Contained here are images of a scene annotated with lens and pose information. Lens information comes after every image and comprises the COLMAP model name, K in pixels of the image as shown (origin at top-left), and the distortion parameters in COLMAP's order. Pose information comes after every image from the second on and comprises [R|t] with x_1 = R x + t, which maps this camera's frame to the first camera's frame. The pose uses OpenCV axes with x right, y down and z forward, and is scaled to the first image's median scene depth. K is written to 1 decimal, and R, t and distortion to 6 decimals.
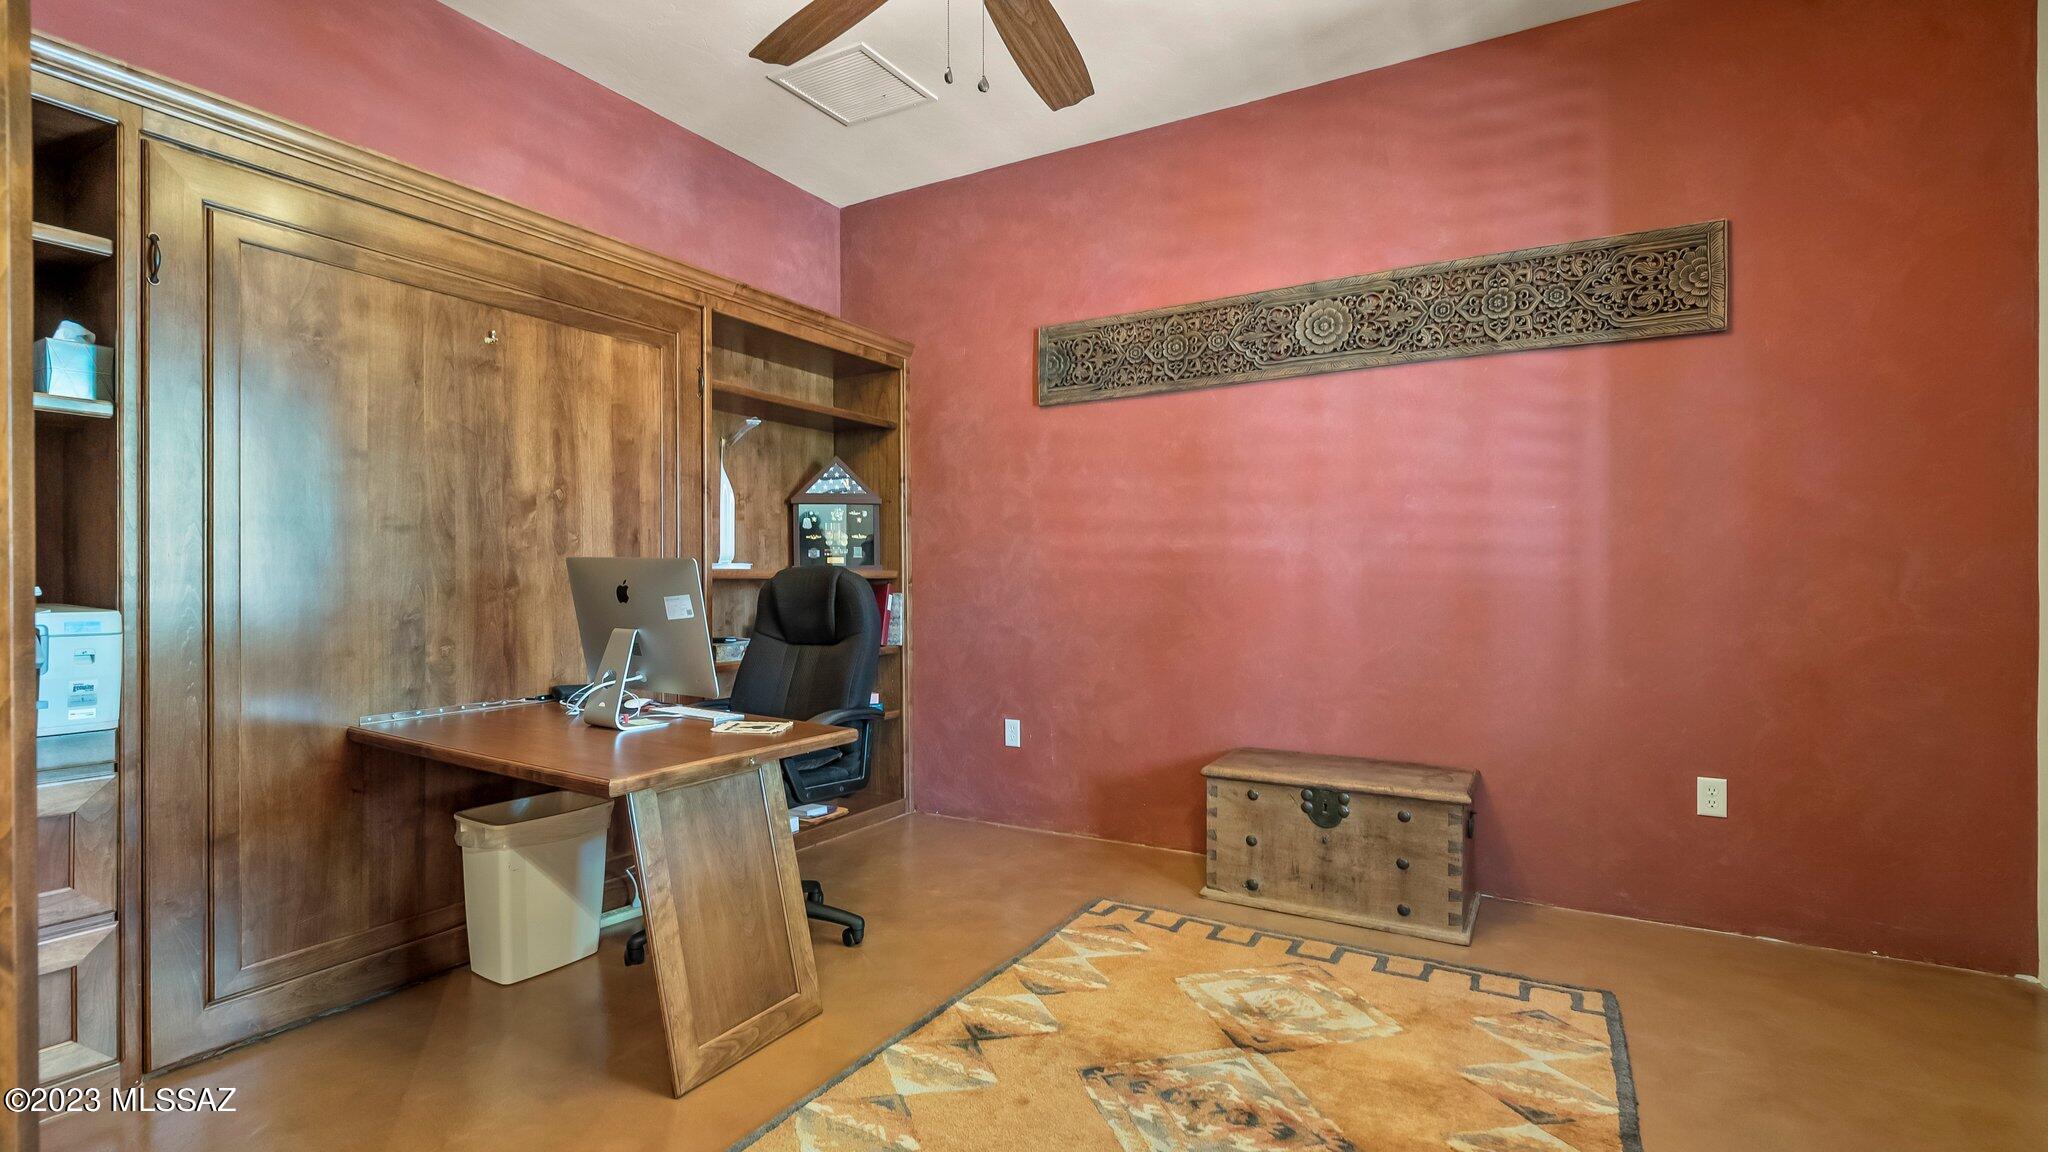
lens RADIAL K [[928.3, 0, 1019.9], [0, 928.3, 581.8], [0, 0, 1]] dist [-0.001008, 0.000995]
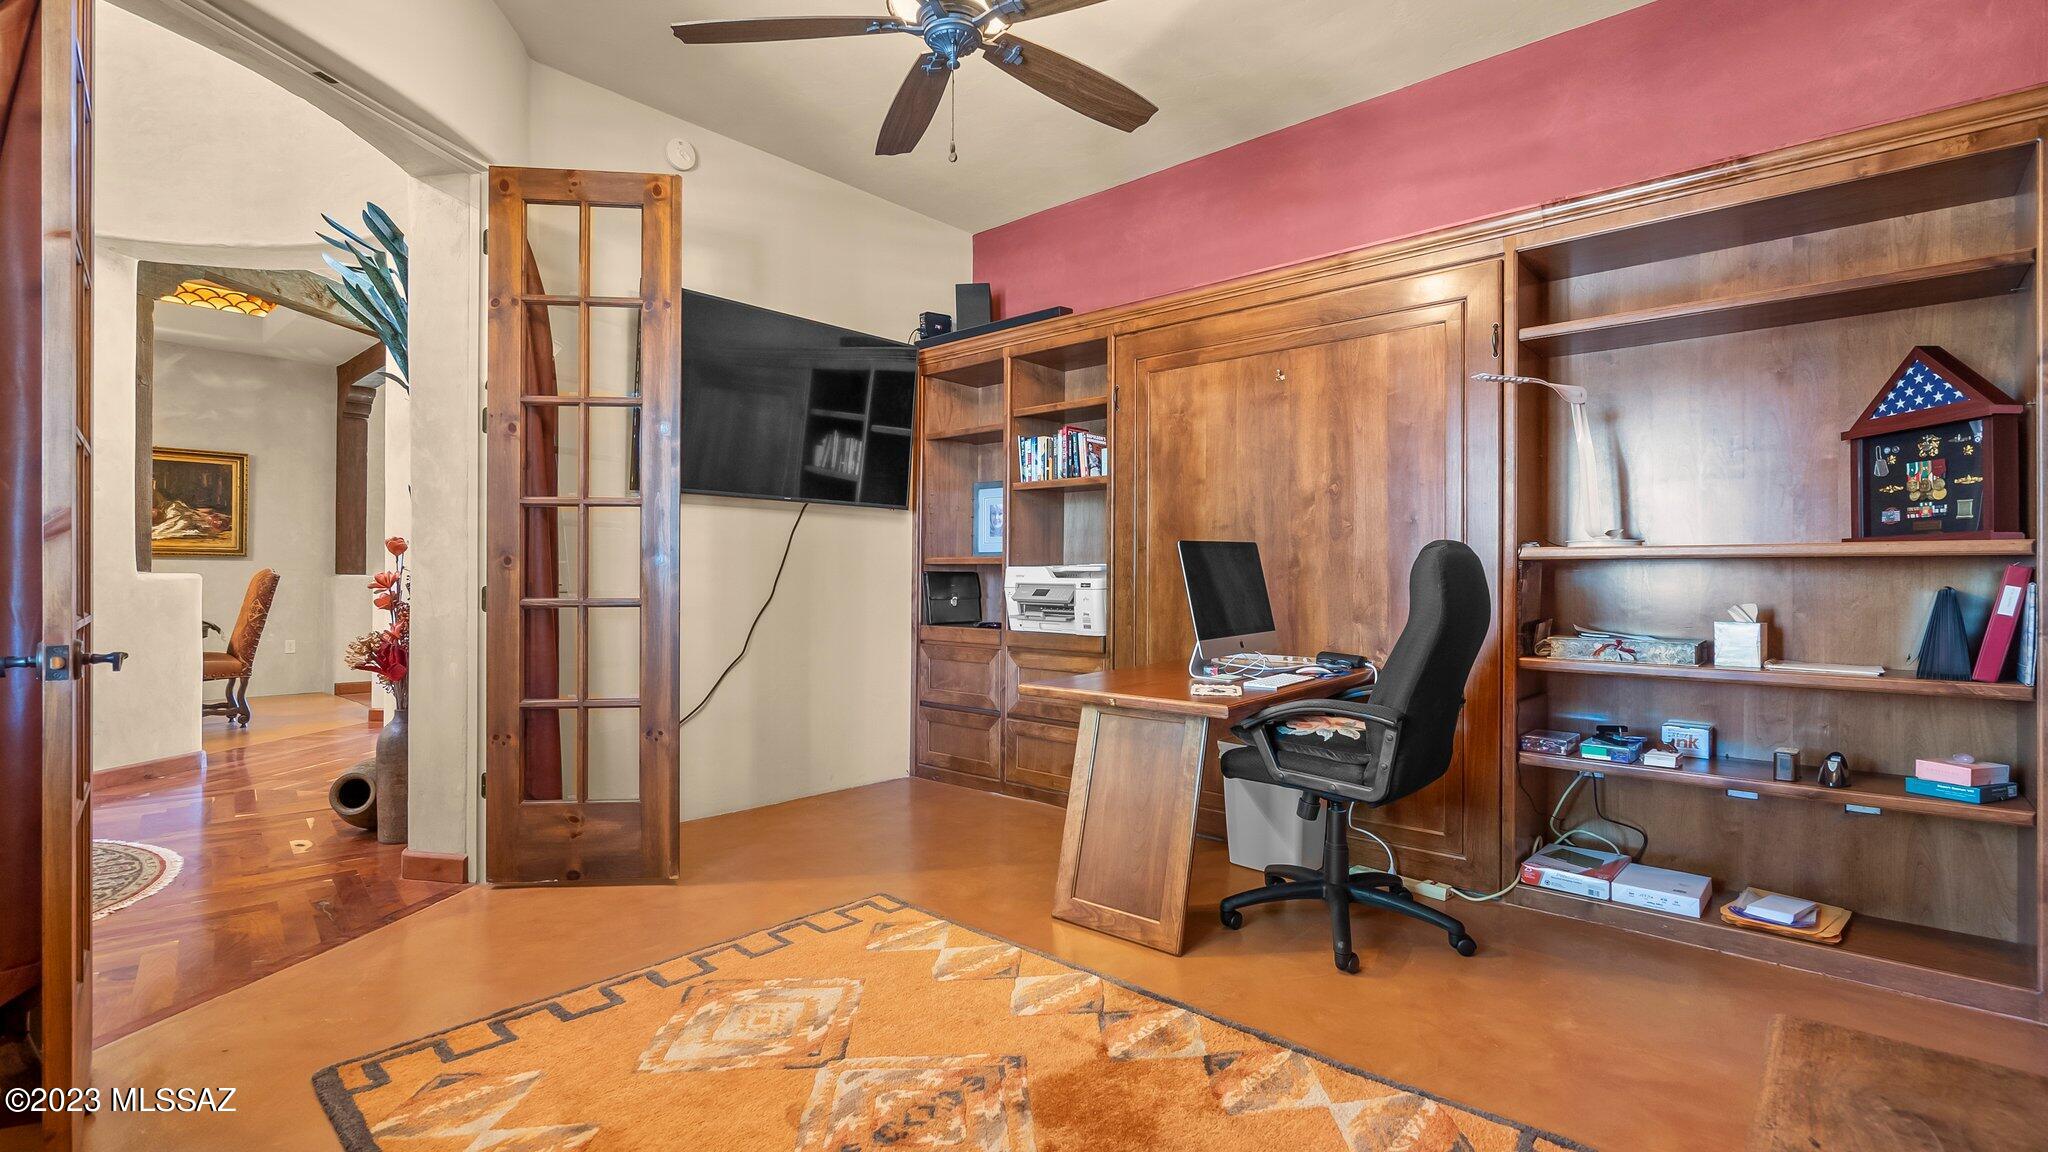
lens RADIAL K [[928.3, 0, 1021.2], [0, 928.3, 570.4], [0, 0, 1]] dist [-0.001008, 0.000995]
pose [[-0.198848, -0.002430, -0.980027, 0.735965], [-0.004220, 0.999990, -0.001623, 0.012738], [0.980021, 0.003813, -0.198857, 0.859774]]
